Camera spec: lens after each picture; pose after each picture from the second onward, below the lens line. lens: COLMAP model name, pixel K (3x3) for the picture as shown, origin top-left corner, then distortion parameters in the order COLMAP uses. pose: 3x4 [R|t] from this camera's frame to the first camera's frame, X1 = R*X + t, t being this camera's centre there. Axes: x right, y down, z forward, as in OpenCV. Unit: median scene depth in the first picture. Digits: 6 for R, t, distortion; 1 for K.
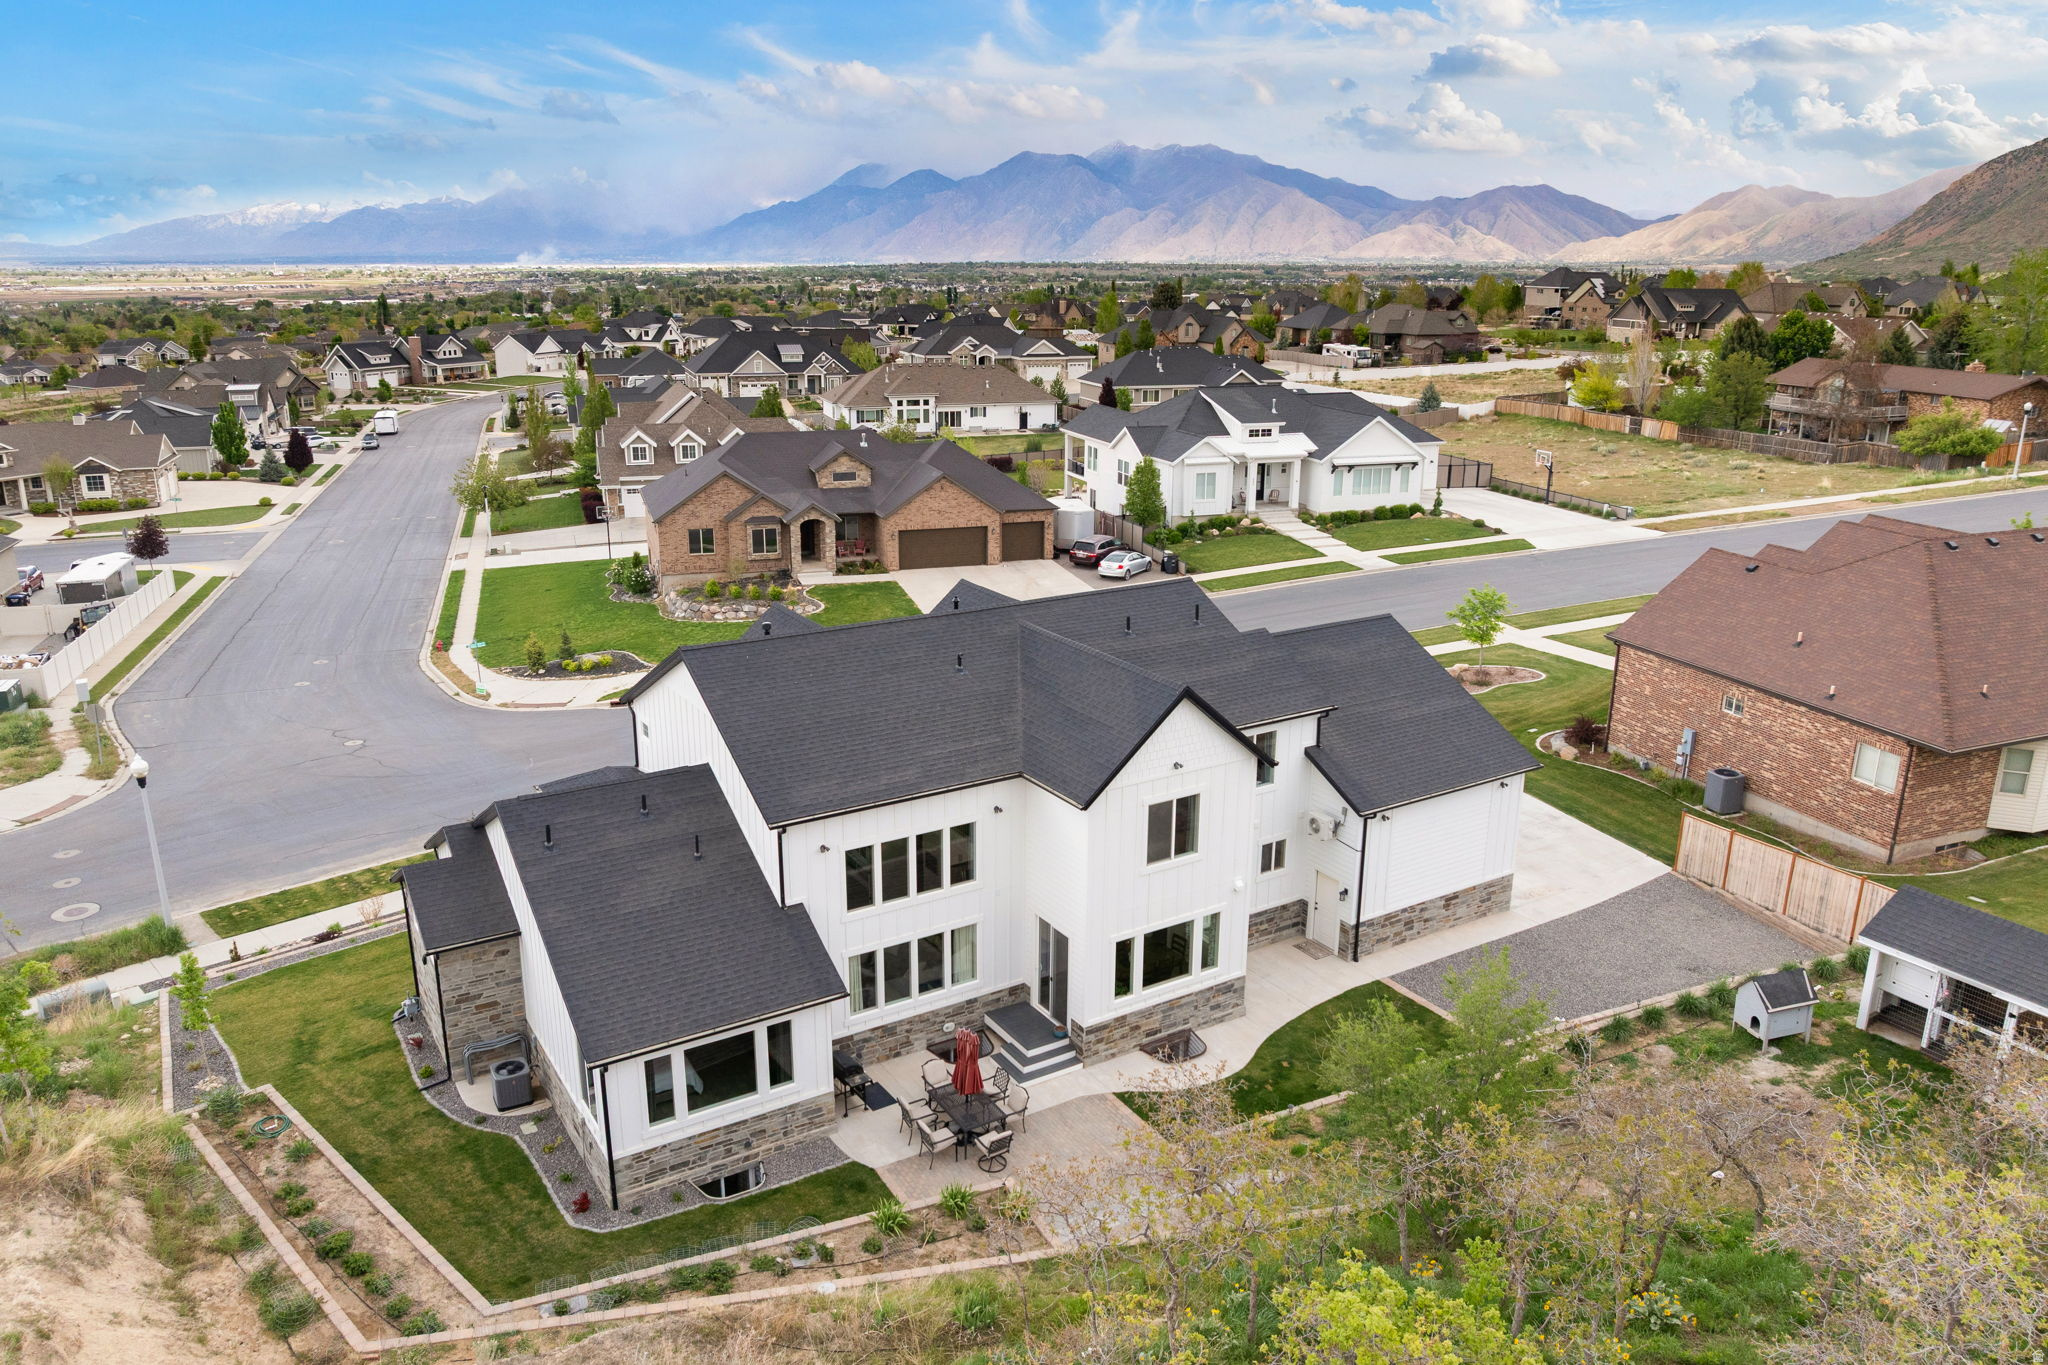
lens RADIAL K [[1441.5, 0, 1029.8], [0, 1441.5, 656.1], [0, 0, 1]] dist [-0.030752, -0.014683]
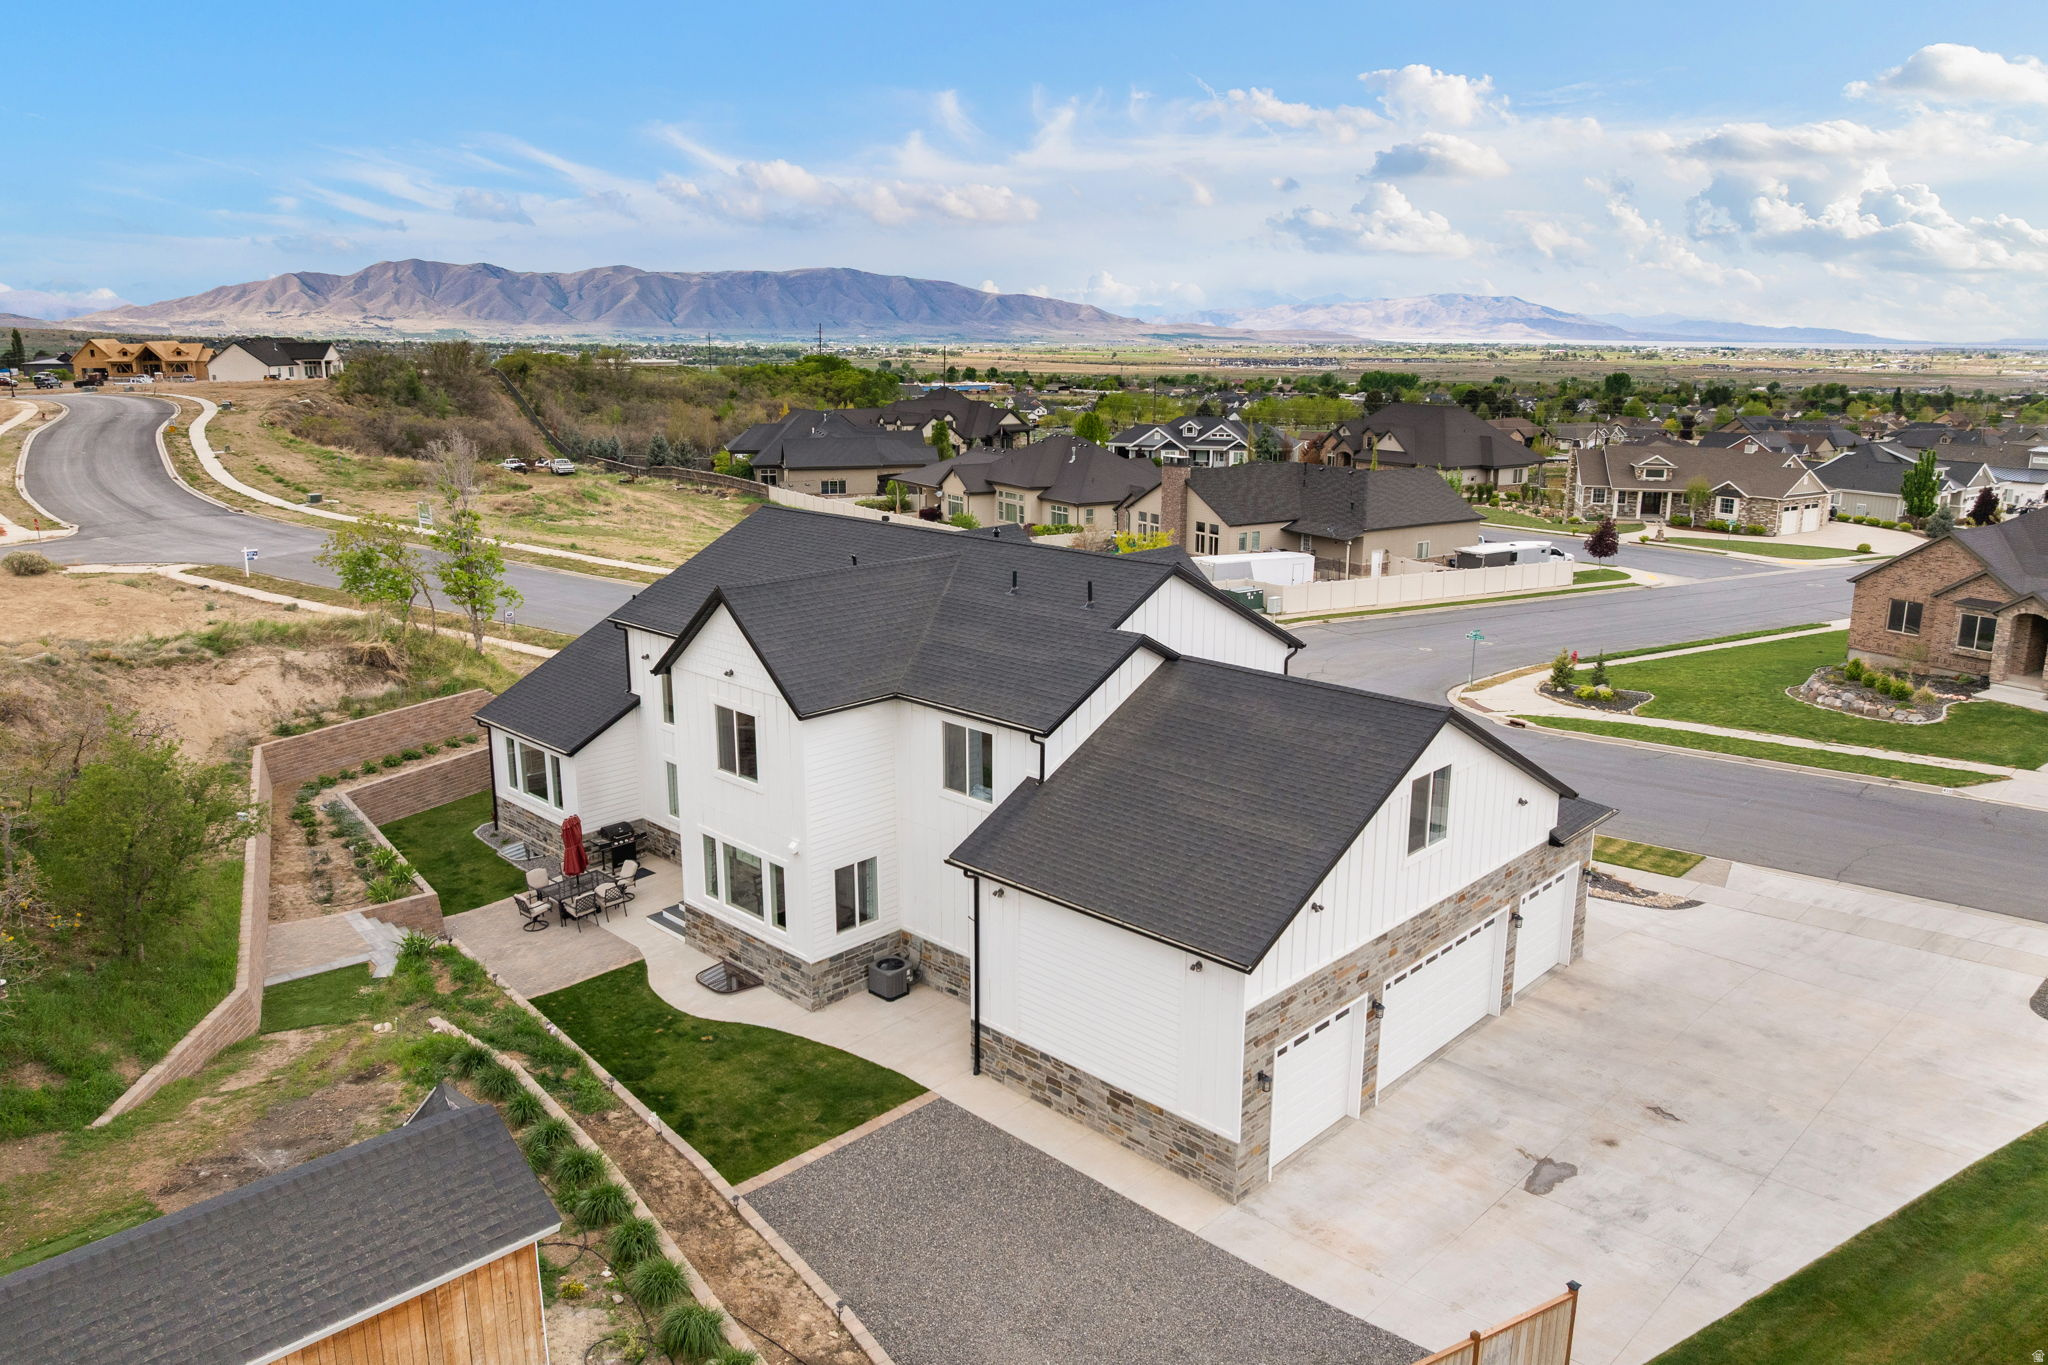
lens RADIAL K [[1441.5, 0, 1029.8], [0, 1441.5, 656.1], [0, 0, 1]] dist [-0.030752, -0.014683]
pose [[0.238338, 0.206926, -0.948882, 0.392196], [-0.260783, 0.954791, 0.142712, -0.045530], [0.935514, 0.213439, 0.281526, 0.343148]]
